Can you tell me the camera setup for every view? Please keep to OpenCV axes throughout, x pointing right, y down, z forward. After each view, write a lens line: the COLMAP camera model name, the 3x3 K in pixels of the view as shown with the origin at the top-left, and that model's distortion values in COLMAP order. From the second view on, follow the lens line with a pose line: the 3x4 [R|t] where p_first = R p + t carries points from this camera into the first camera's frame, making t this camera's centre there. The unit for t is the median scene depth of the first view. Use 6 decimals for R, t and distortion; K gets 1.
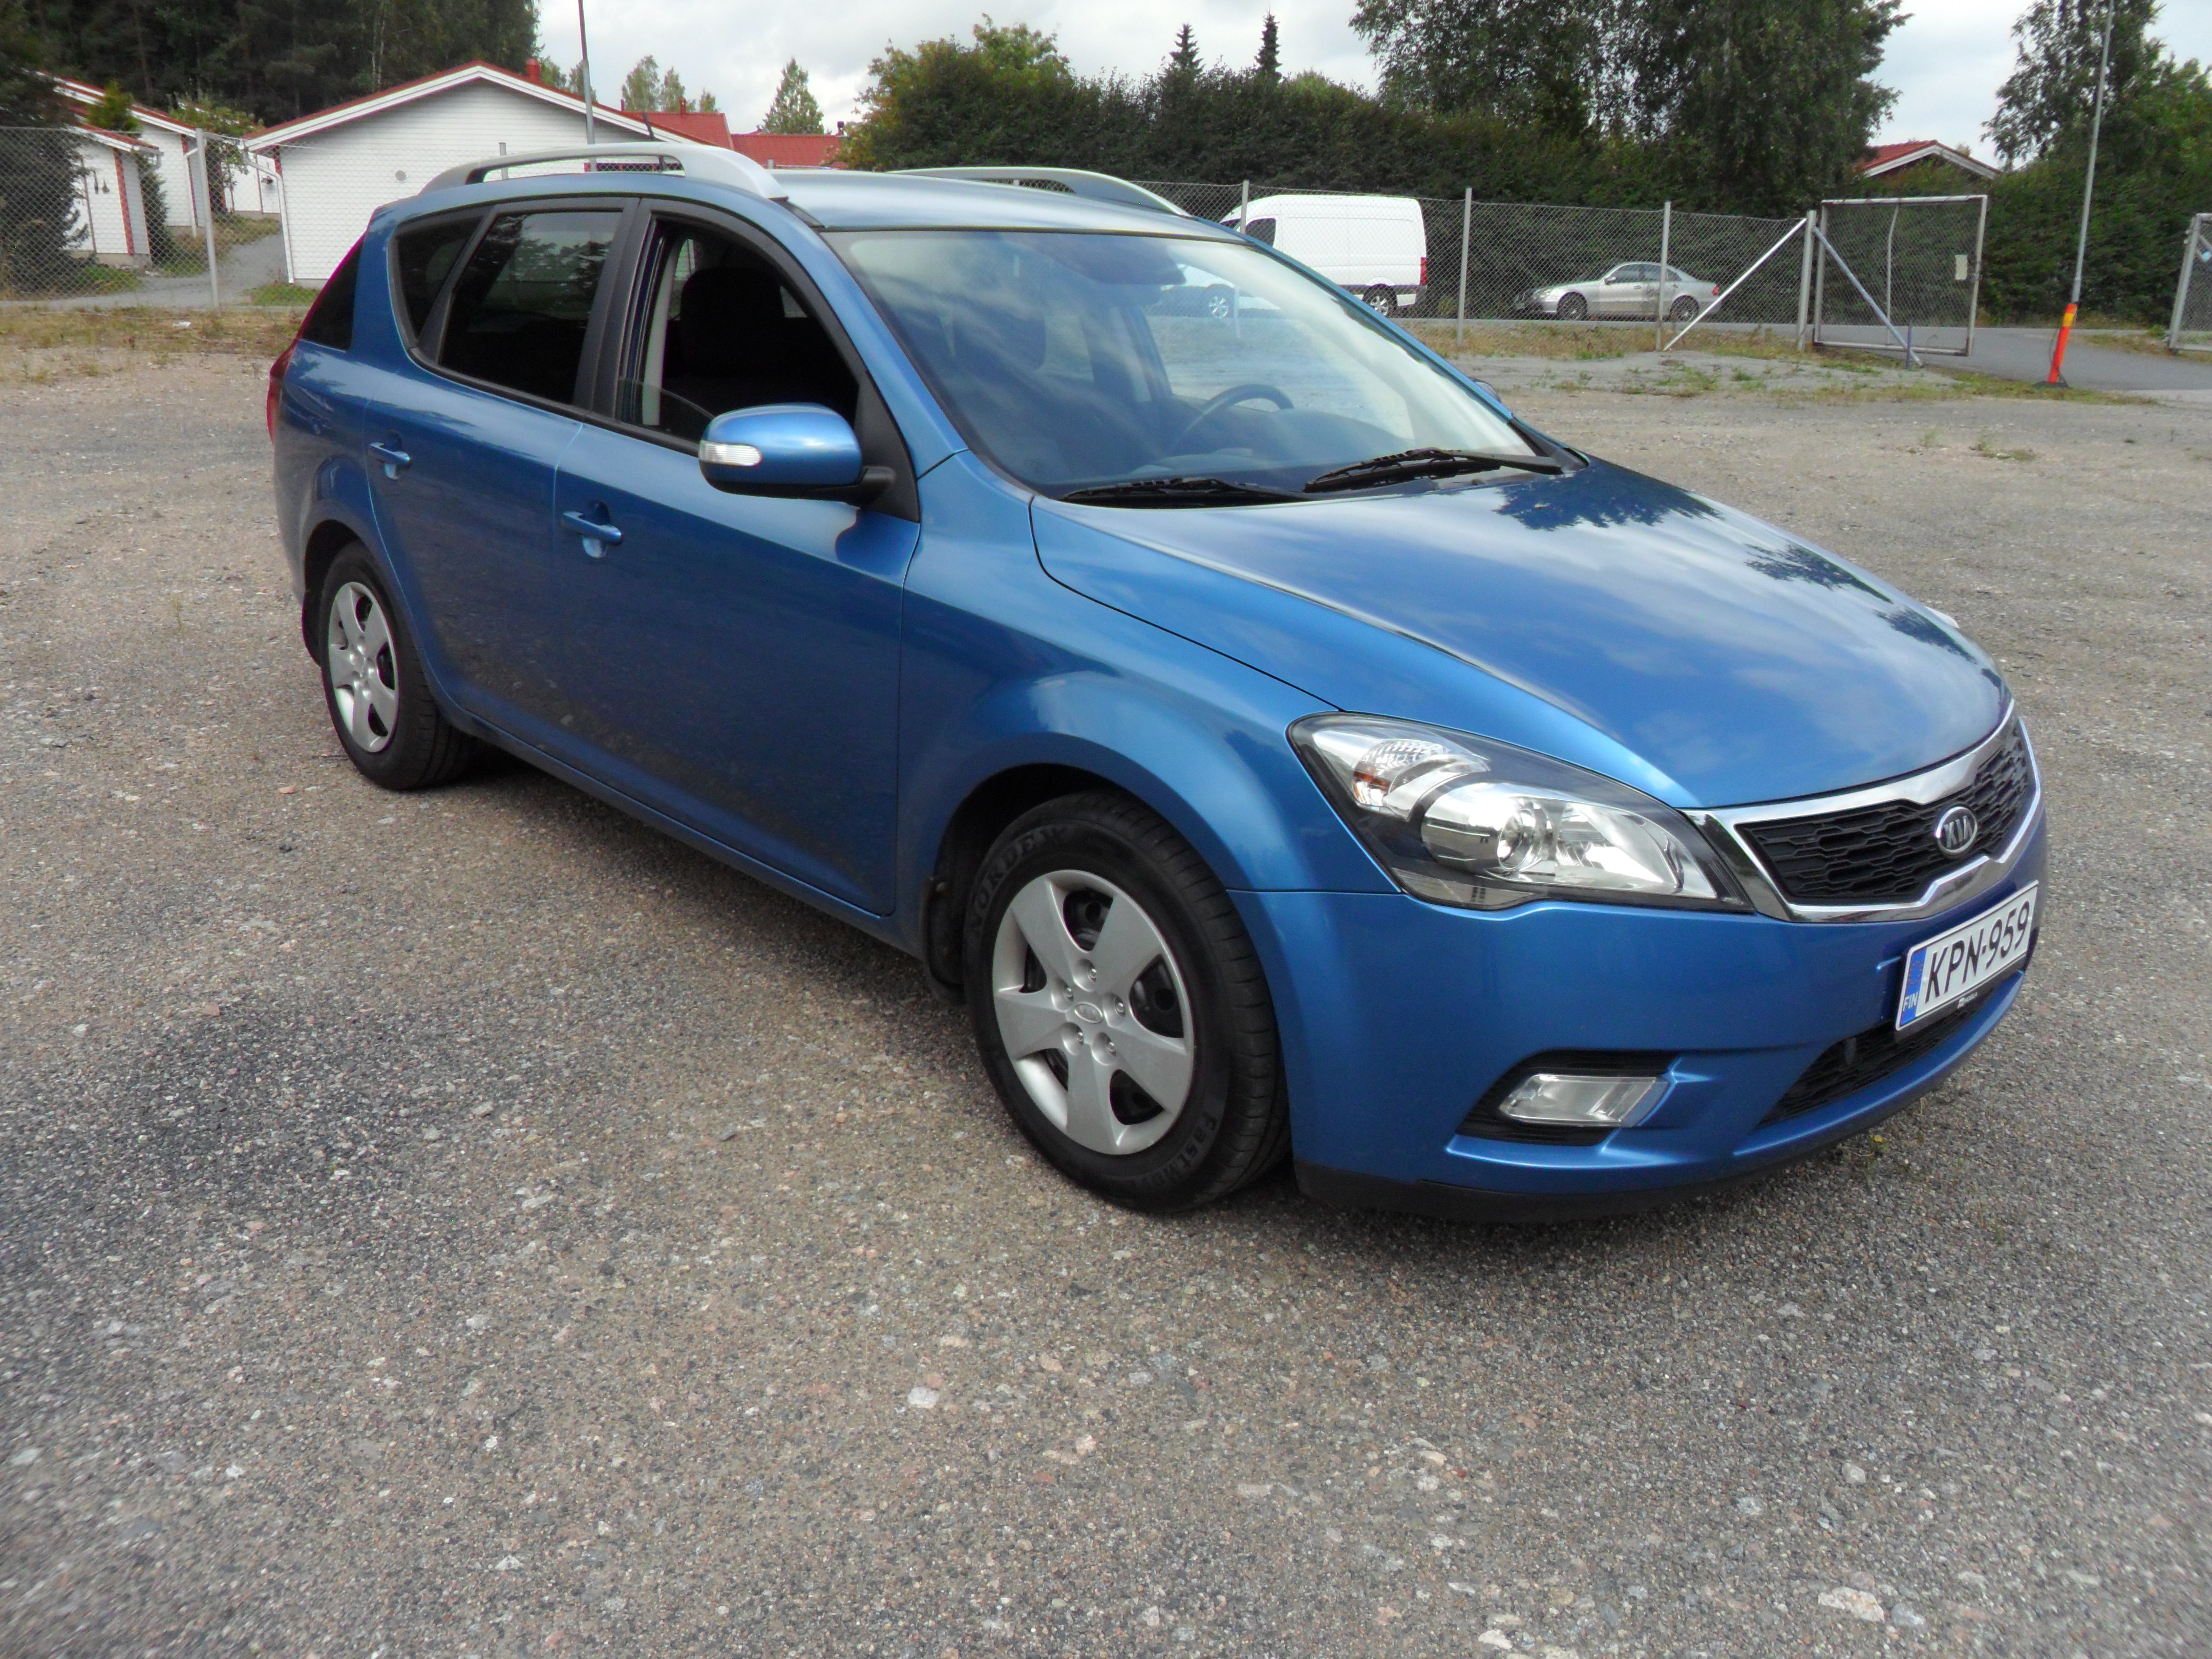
lens RADIAL K [[1797.0, 0, 1106.0], [0, 1797.0, 829.5], [0, 0, 1]] dist [-0.014132, 0.005773]
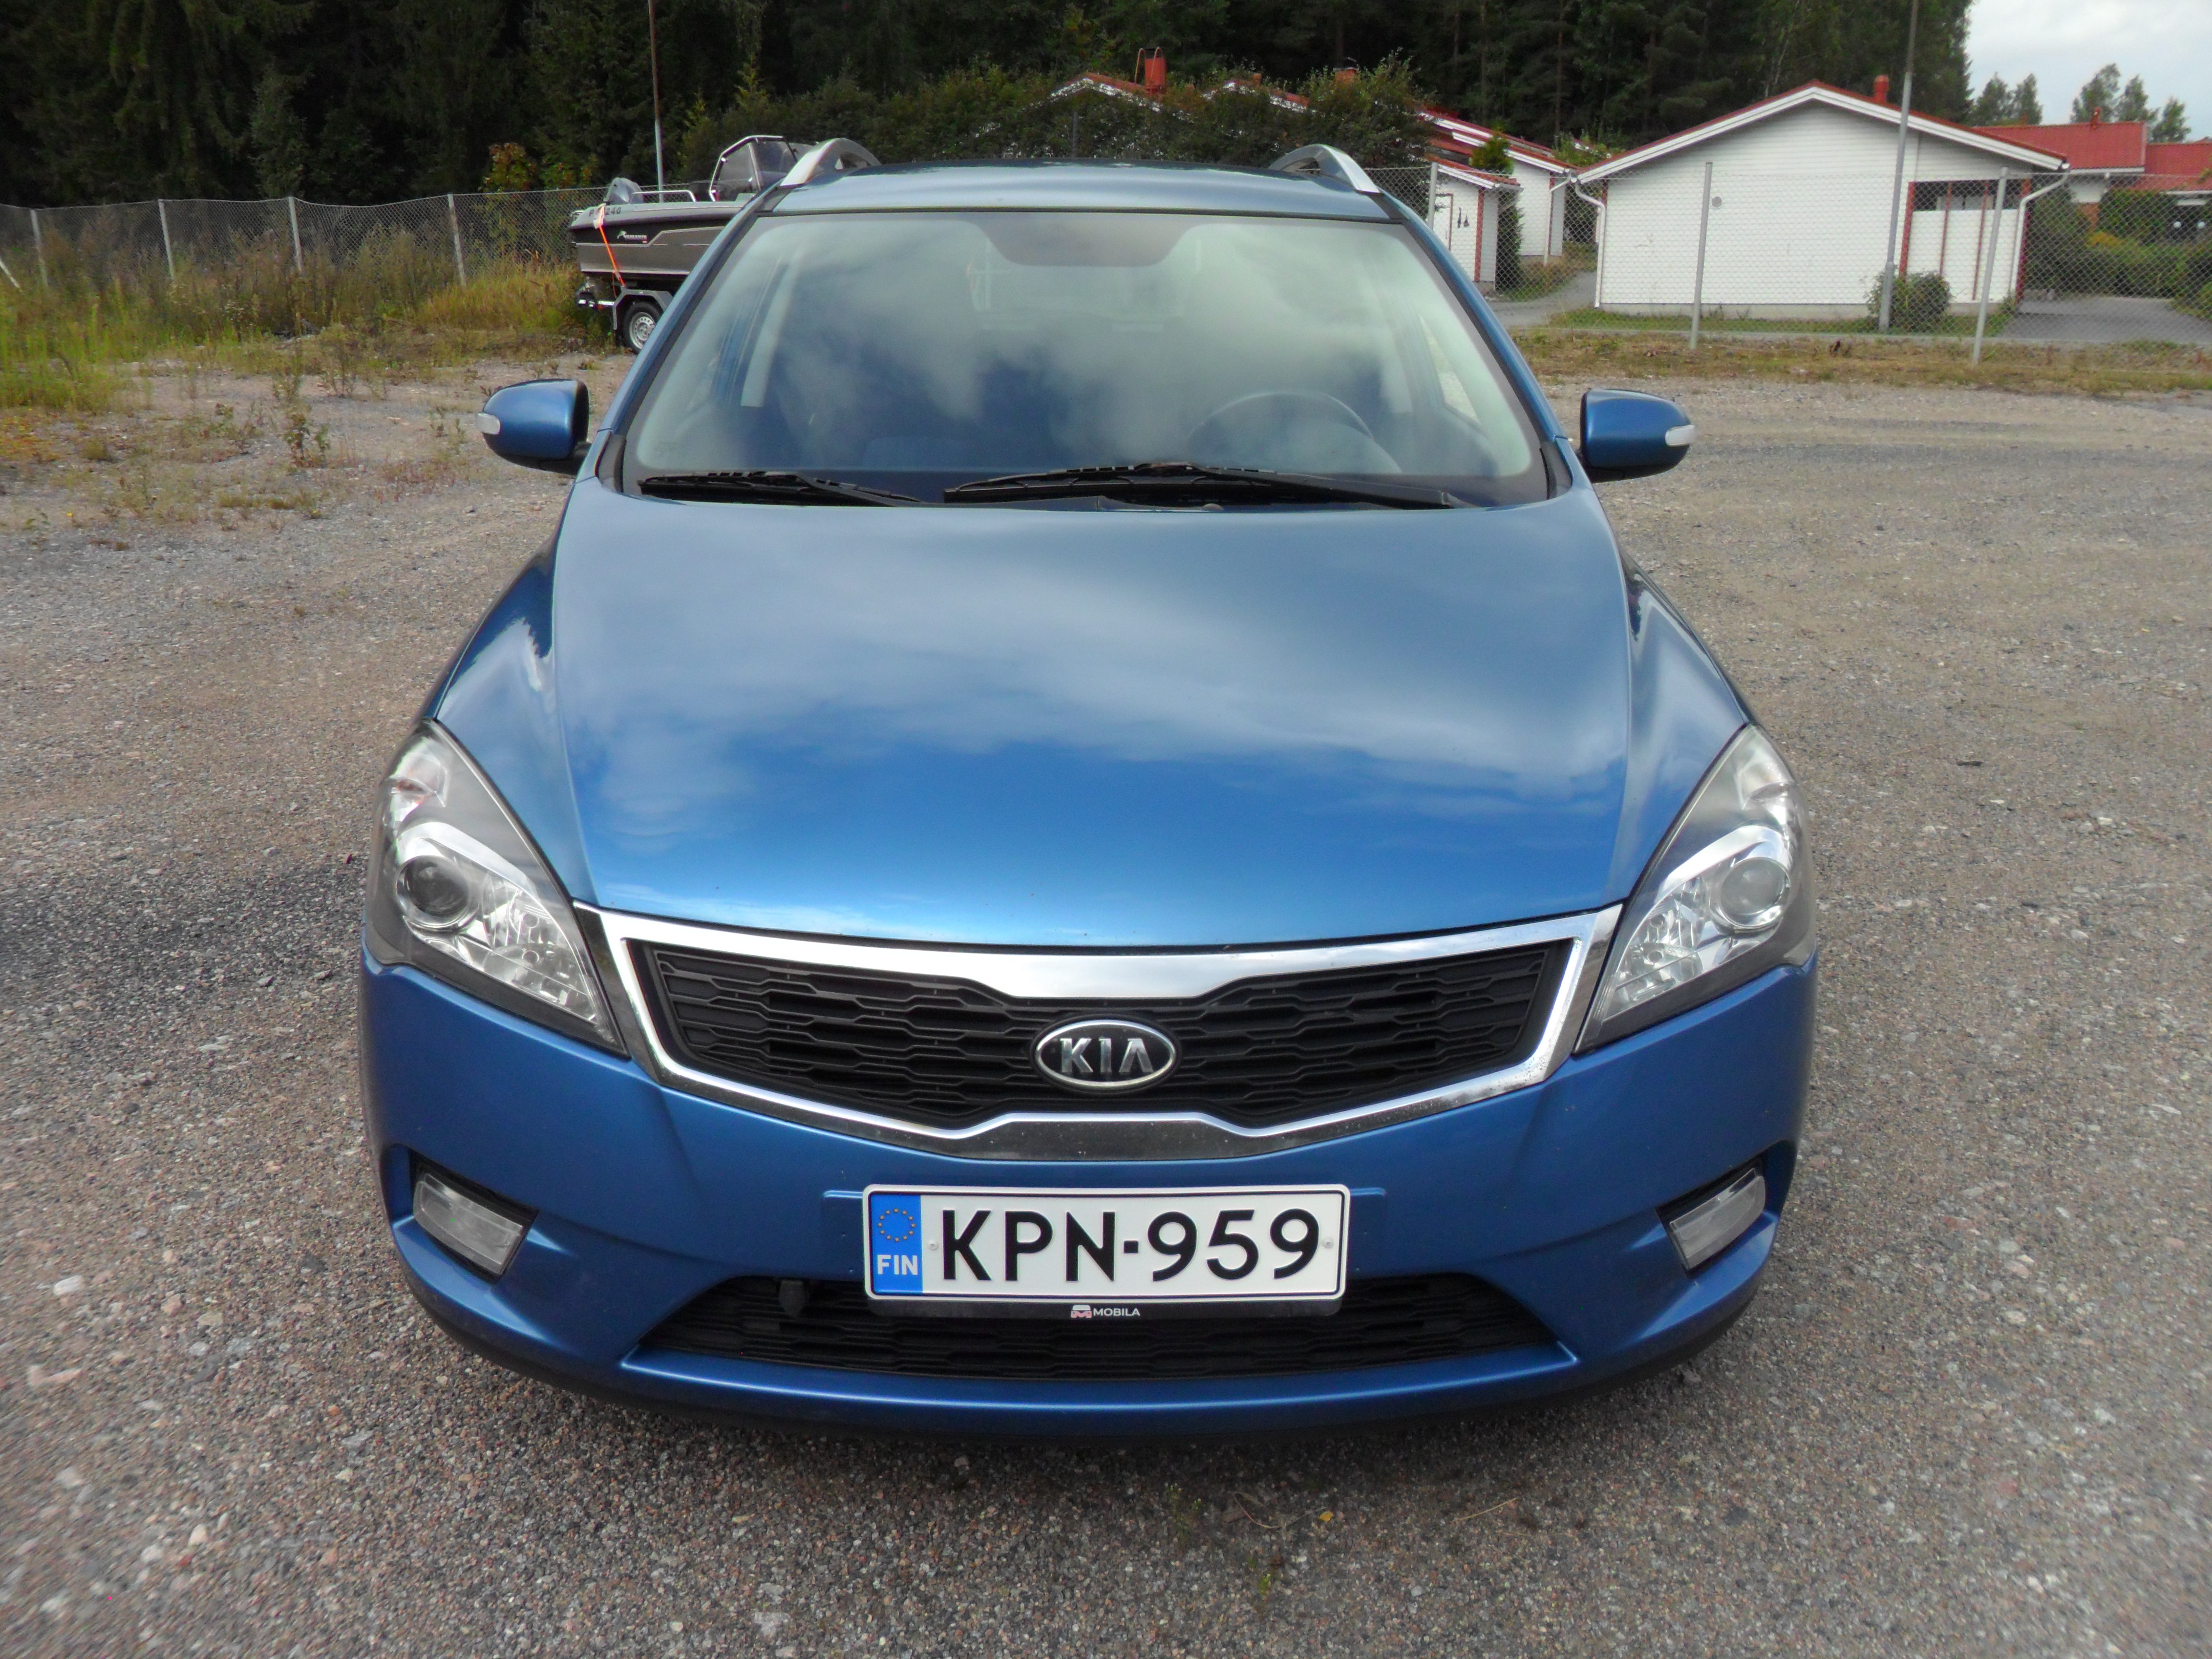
lens RADIAL K [[1797.0, 0, 1106.0], [0, 1797.0, 829.5], [0, 0, 1]] dist [-0.014132, 0.005773]
pose [[0.745182, 0.185488, -0.640545, 0.063037], [-0.194995, 0.979164, 0.056695, -0.008403], [0.637715, 0.082655, 0.765825, 0.034954]]
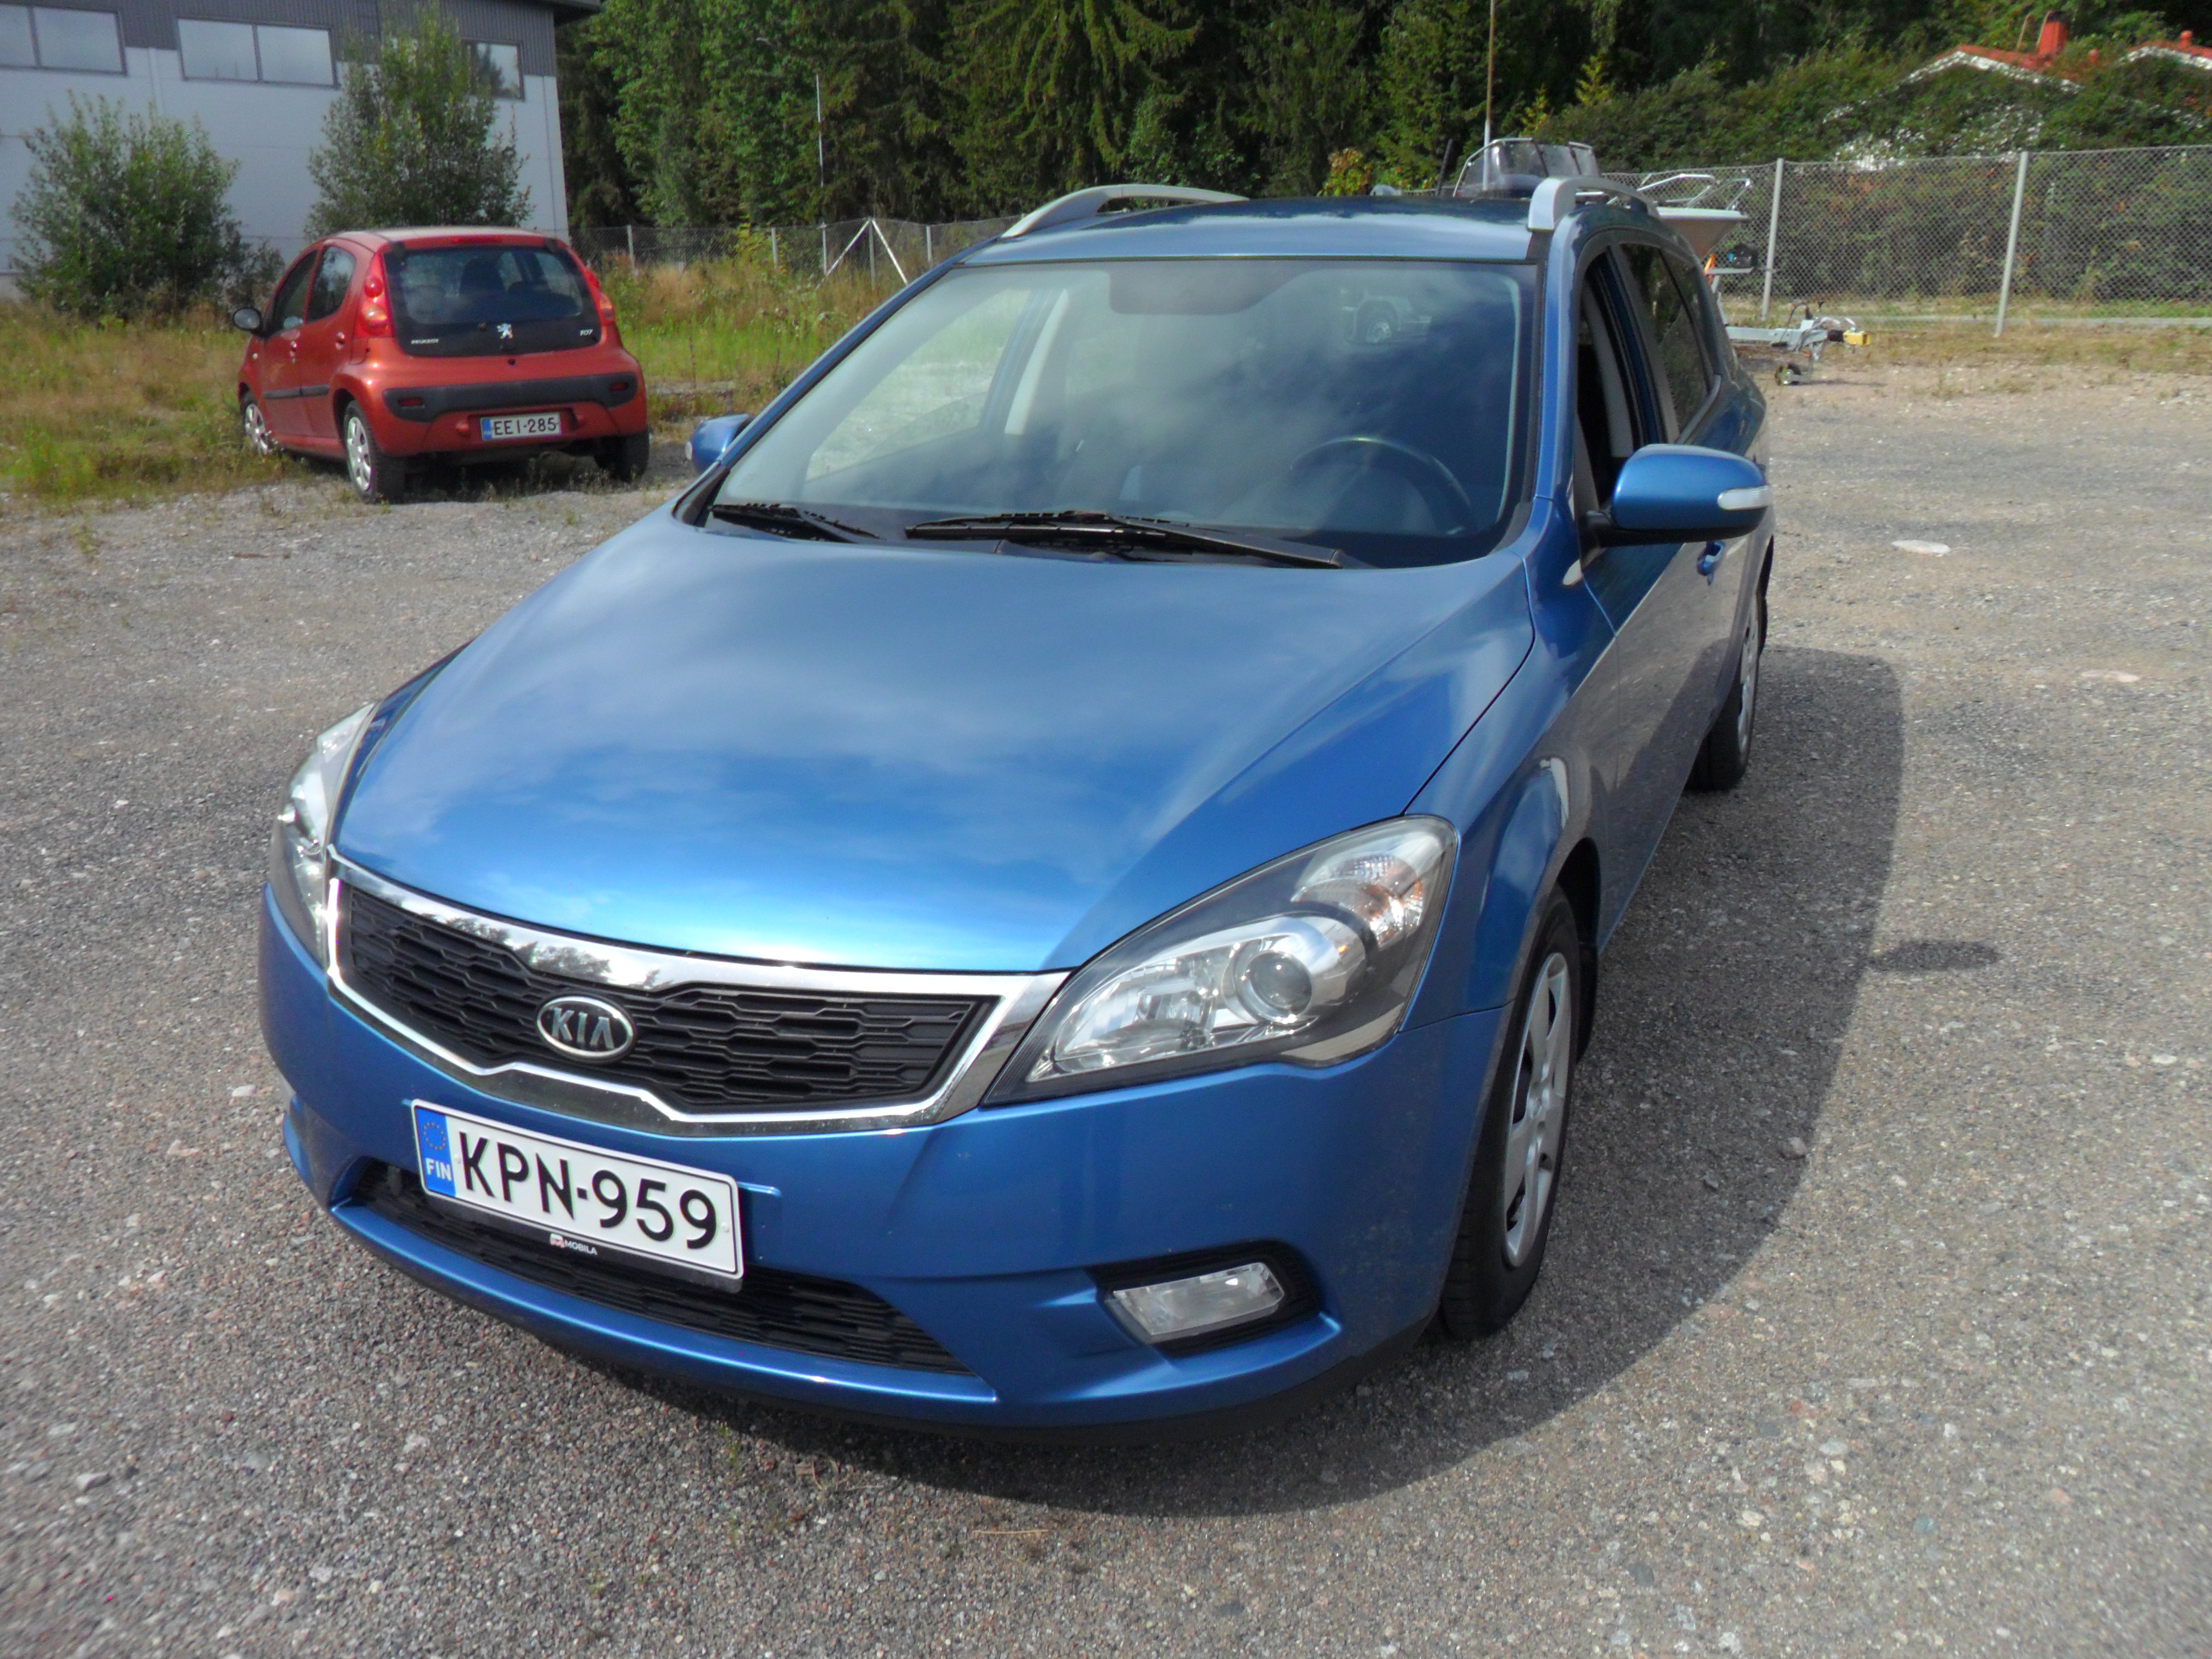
lens RADIAL K [[1797.0, 0, 1106.0], [0, 1797.0, 829.5], [0, 0, 1]] dist [-0.014132, 0.005773]
pose [[0.372998, 0.256271, -0.891739, 0.087668], [-0.263454, 0.950794, 0.163044, -0.018995], [0.889643, 0.174117, 0.422160, 0.061402]]
